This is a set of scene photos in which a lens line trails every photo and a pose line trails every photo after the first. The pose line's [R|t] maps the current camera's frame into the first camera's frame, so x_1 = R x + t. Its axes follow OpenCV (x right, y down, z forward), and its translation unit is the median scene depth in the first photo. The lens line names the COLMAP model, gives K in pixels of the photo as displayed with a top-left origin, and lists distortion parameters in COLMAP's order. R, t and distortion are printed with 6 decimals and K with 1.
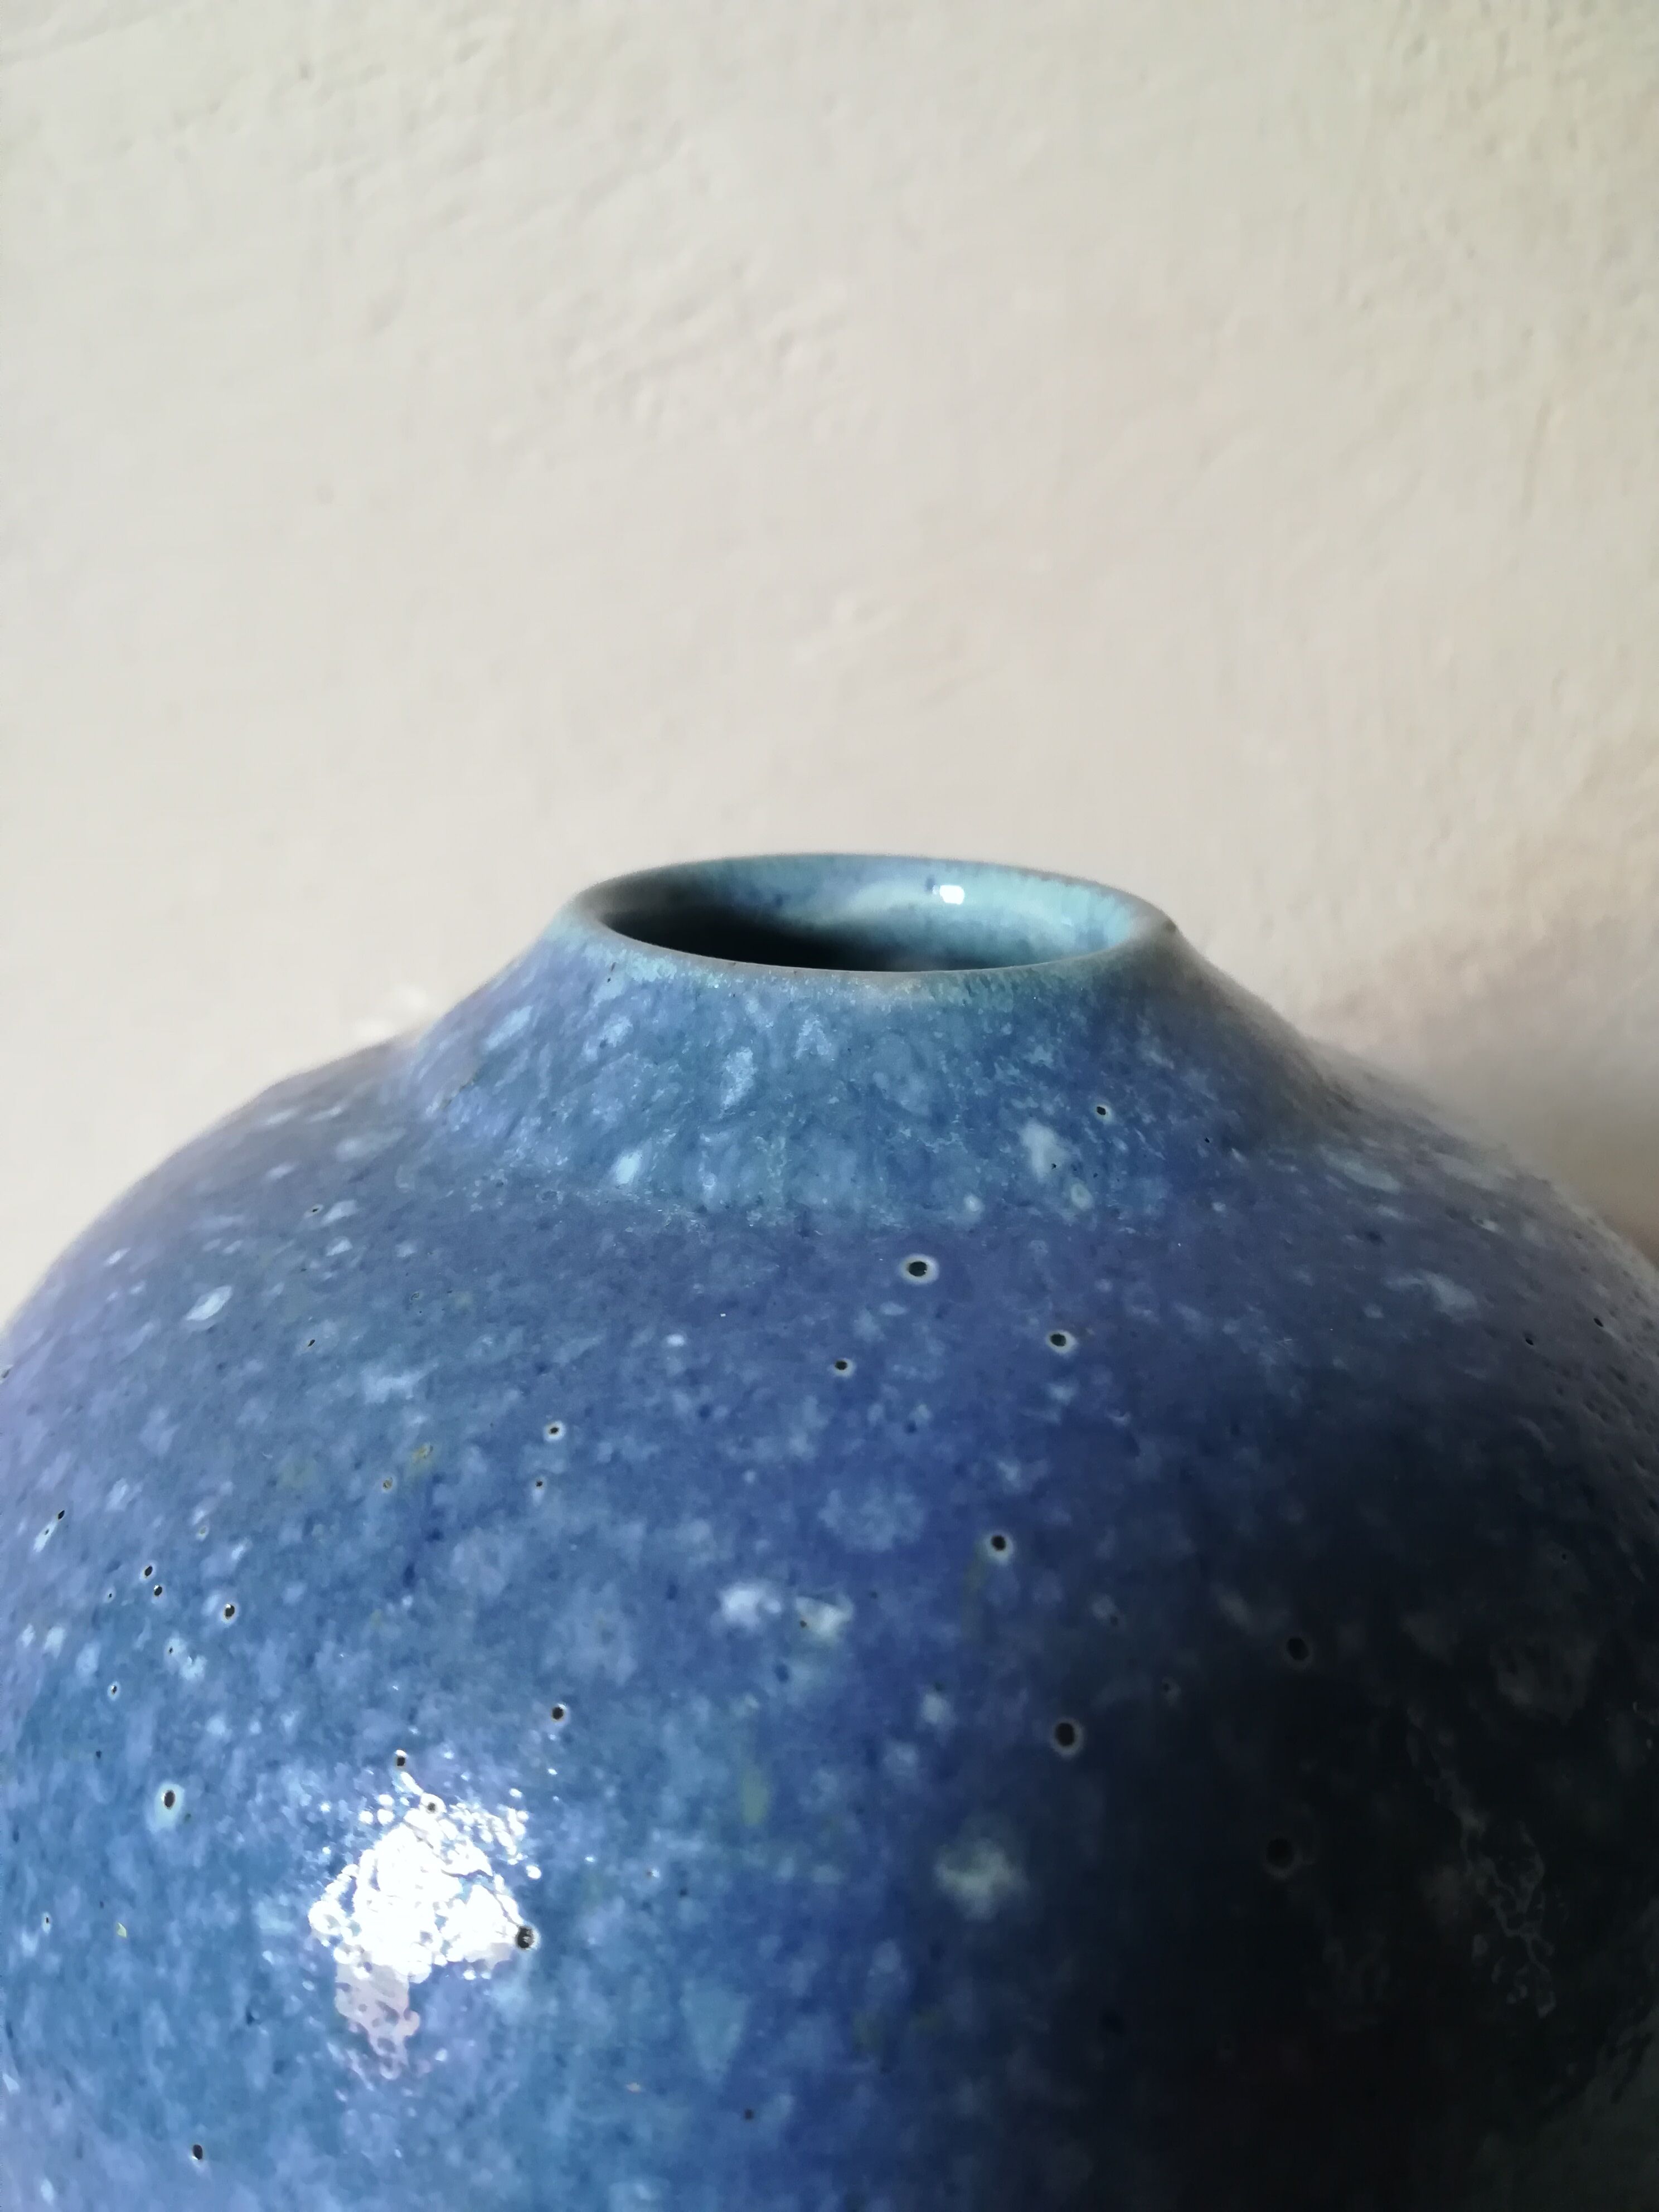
lens RADIAL K [[1720.7, 0, 875.8], [0, 1720.7, 1070.4], [0, 0, 1]] dist [0.029766, -0.092830]
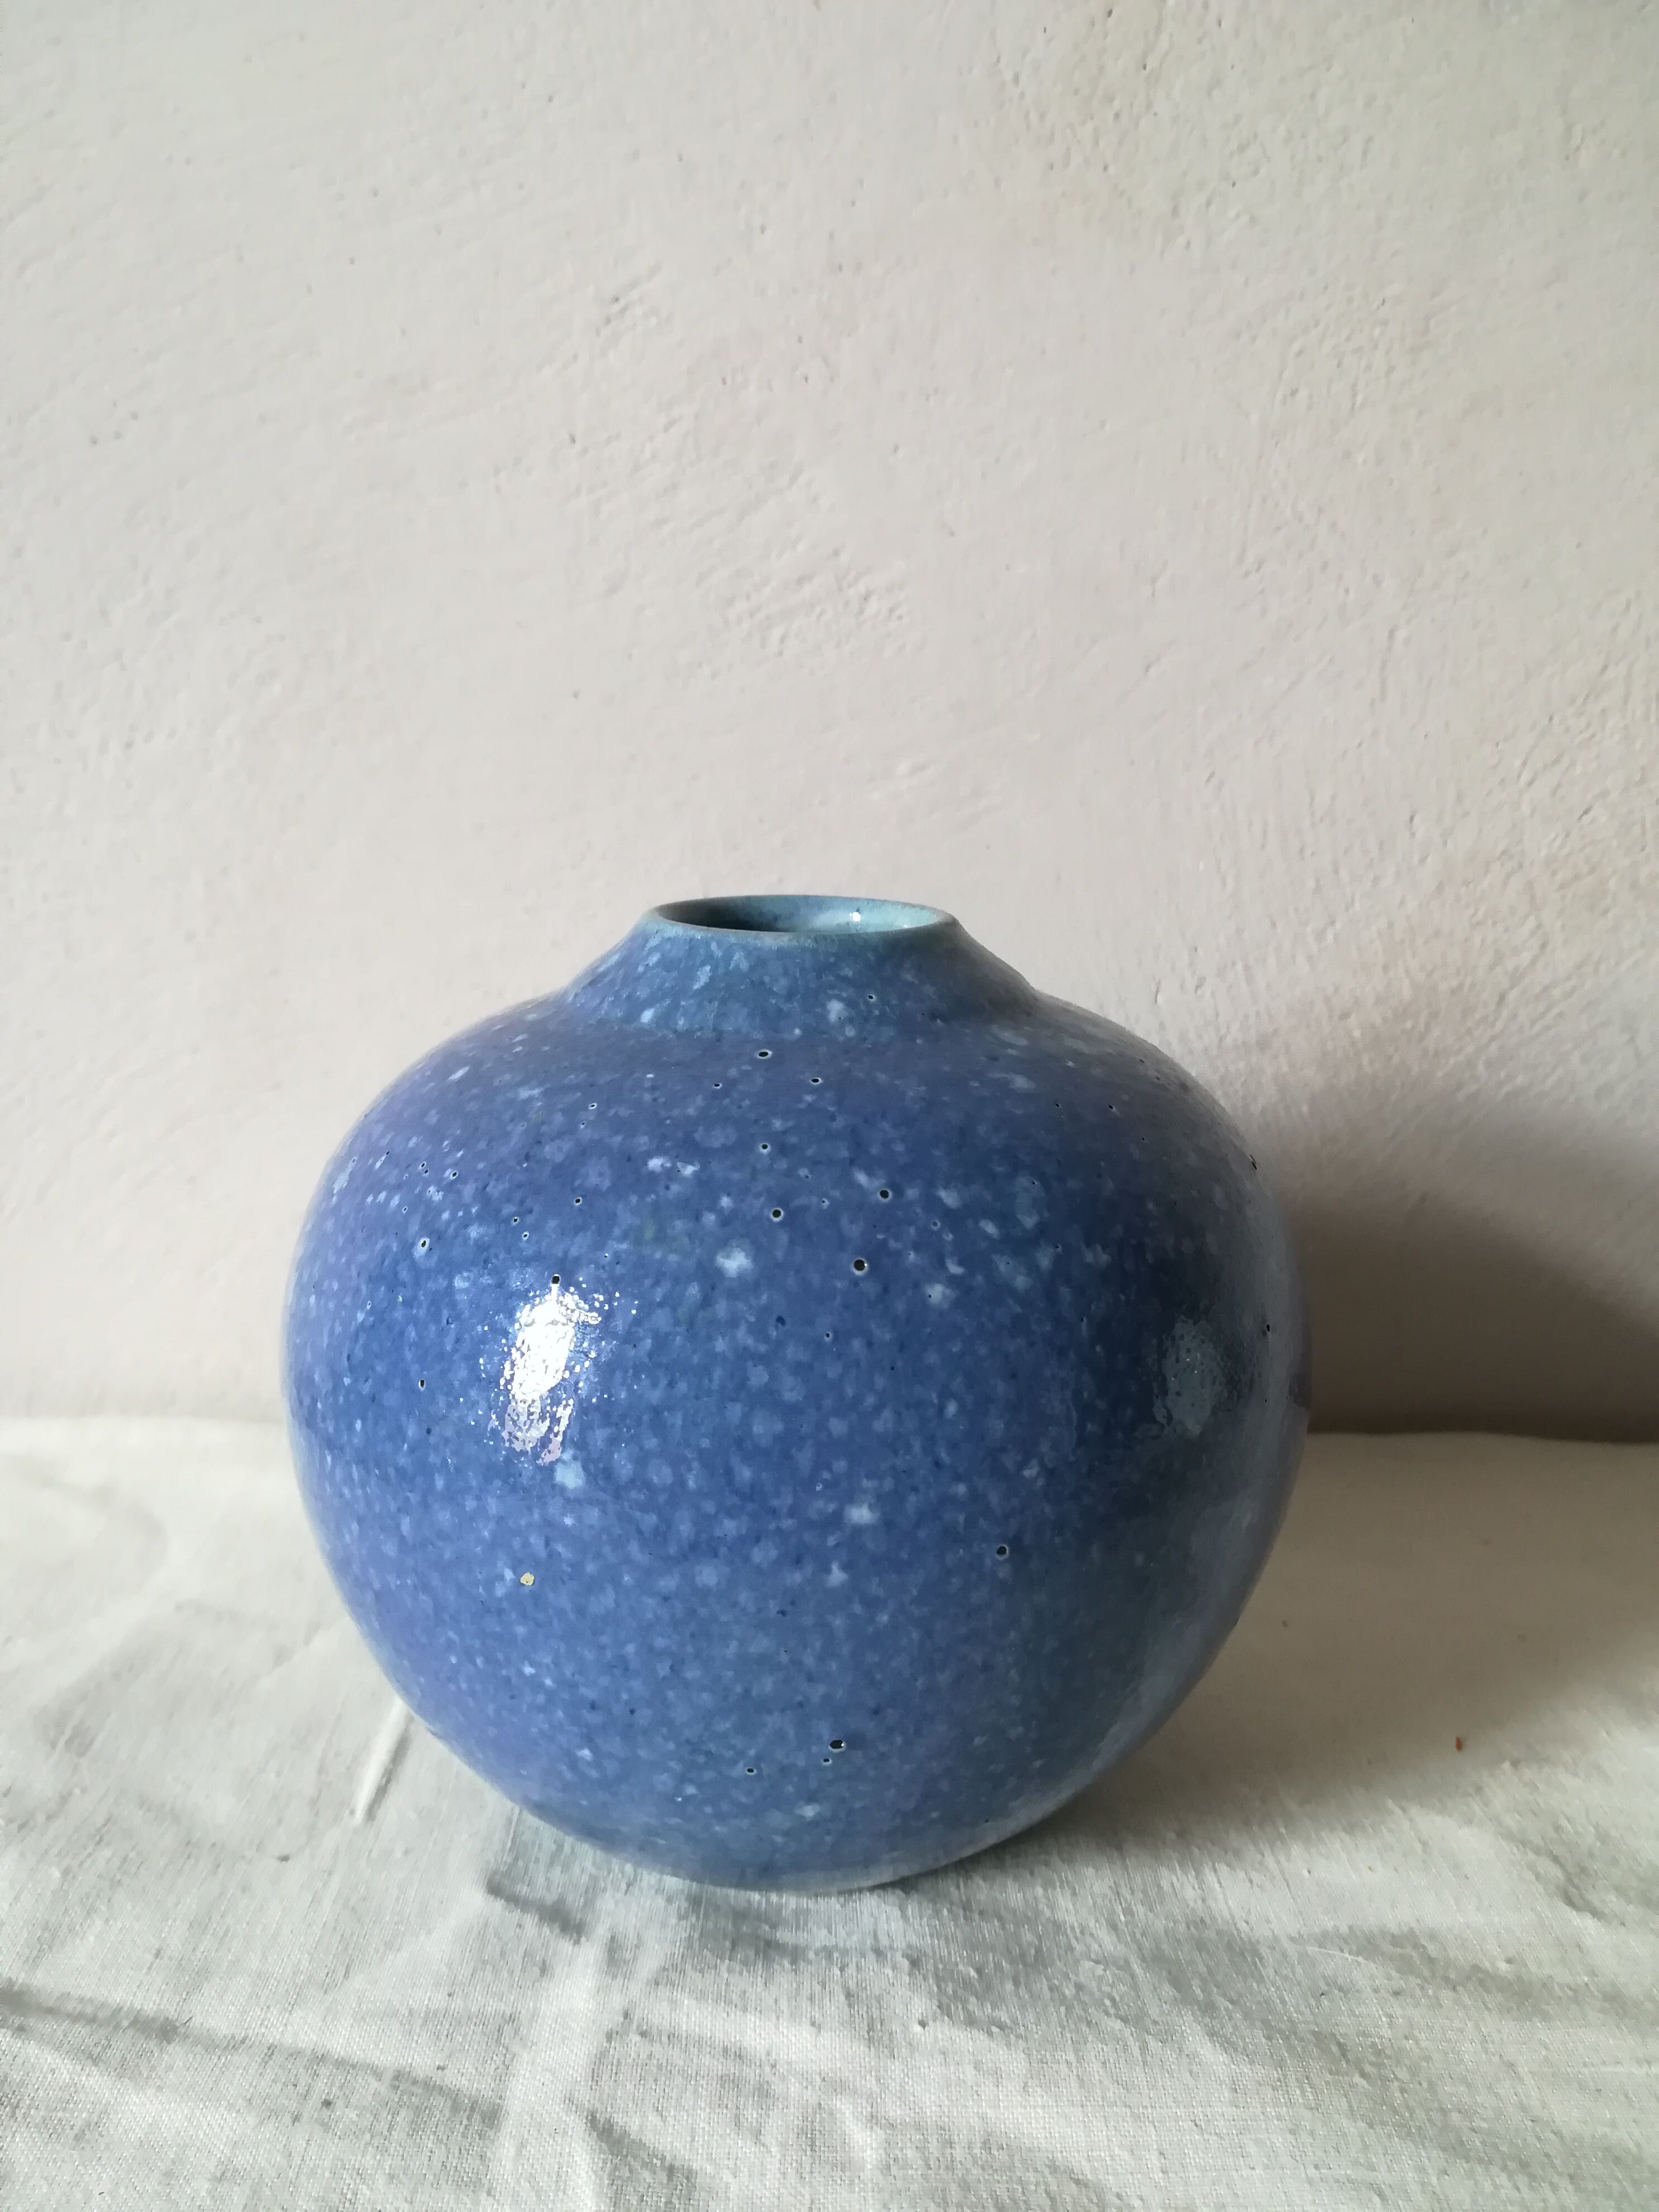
lens RADIAL K [[1720.7, 0, 875.8], [0, 1720.7, 1070.4], [0, 0, 1]] dist [0.029766, -0.092830]
pose [[0.986287, 0.030079, -0.162273, 0.542996], [-0.044928, 0.995051, -0.088625, 0.336500], [0.158804, 0.094701, 0.982758, -1.177066]]
